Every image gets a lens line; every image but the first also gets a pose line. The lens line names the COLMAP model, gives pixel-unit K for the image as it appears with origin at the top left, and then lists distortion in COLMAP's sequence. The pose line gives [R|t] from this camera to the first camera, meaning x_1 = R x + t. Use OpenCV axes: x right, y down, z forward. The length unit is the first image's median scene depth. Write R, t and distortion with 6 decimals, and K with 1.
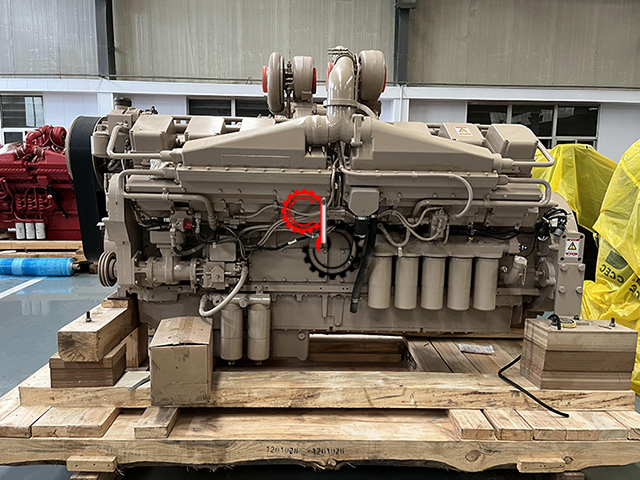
lens RADIAL K [[489.3, 0, 320.0], [0, 489.3, 240.0], [0, 0, 1]] dist [0.087154, -0.139921]
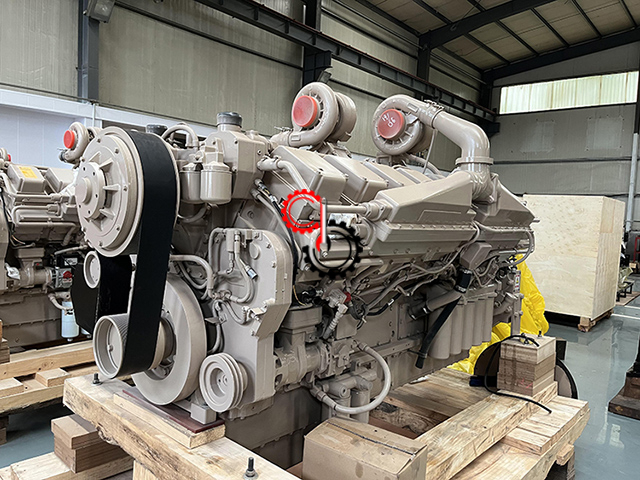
lens RADIAL K [[489.3, 0, 320.0], [0, 489.3, 240.0], [0, 0, 1]] dist [0.087154, -0.139921]
pose [[0.685695, -0.026307, 0.727413, -0.641149], [0.064386, 0.997621, -0.024614, -0.077687], [-0.725036, 0.063713, 0.685758, 0.382713]]
